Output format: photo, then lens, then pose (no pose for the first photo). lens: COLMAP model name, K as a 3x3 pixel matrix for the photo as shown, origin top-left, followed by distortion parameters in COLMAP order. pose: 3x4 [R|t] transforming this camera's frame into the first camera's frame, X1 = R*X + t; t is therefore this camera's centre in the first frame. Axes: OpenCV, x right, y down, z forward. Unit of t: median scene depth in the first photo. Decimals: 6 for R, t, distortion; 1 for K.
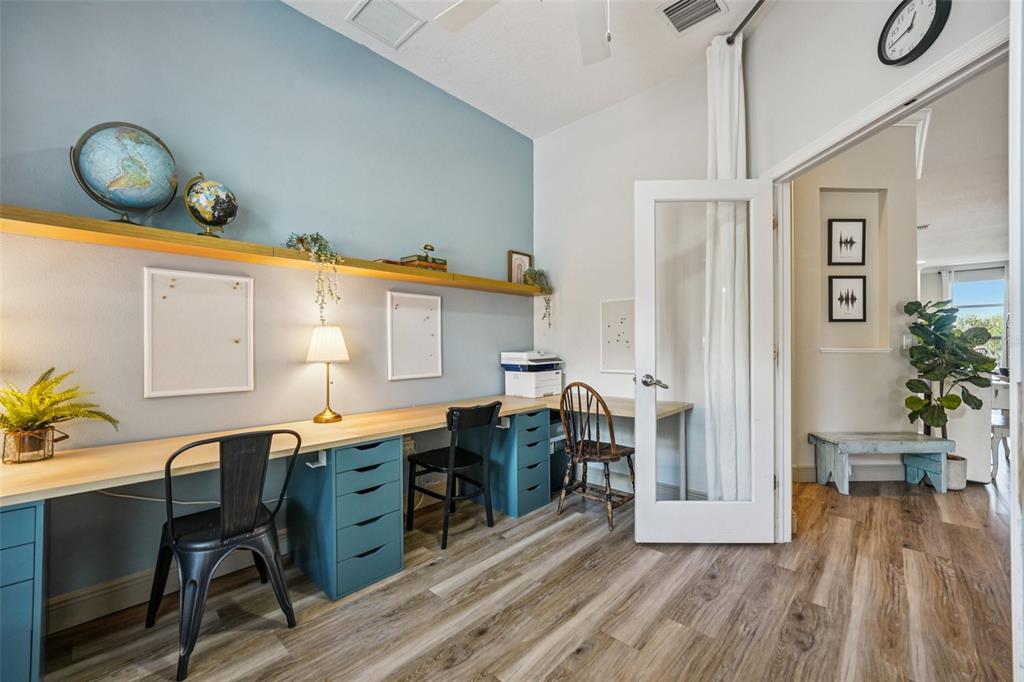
lens RADIAL K [[424.5, 0, 512.0], [0, 424.5, 341.0], [0, 0, 1]] dist [-0.000079, 0.000008]
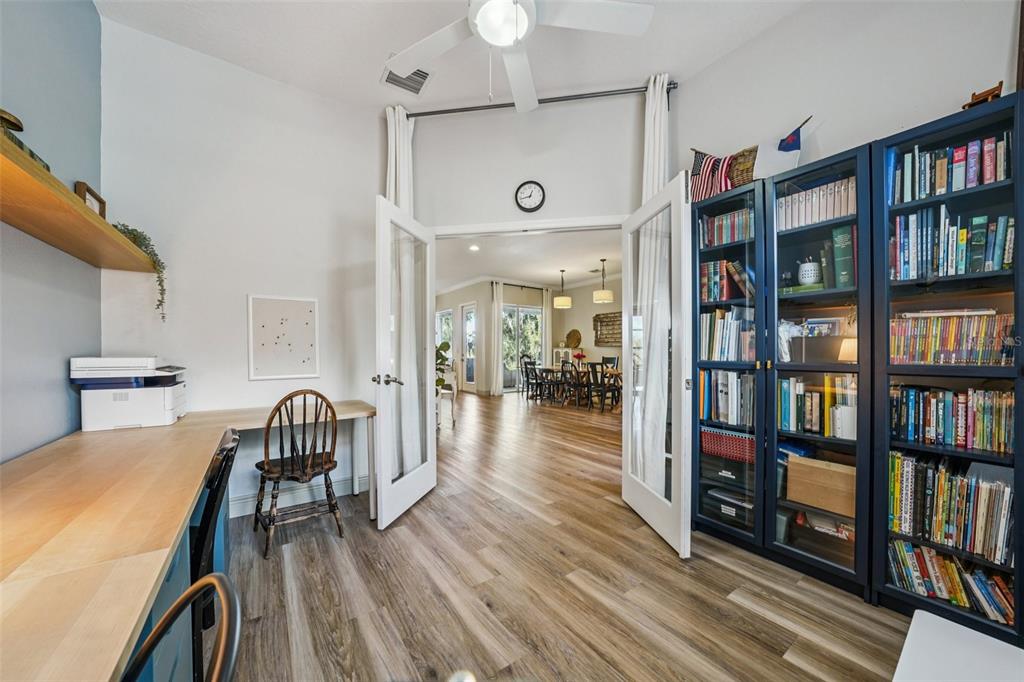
lens RADIAL K [[356.5, 0, 513.2], [0, 356.5, 349.5], [0, 0, 1]] dist [-0.000578, -0.000023]
pose [[0.215166, 0.011182, 0.976513, -0.478625], [-0.012421, 0.999885, -0.008713, 0.016305], [-0.976498, -0.010254, 0.215280, 0.435167]]
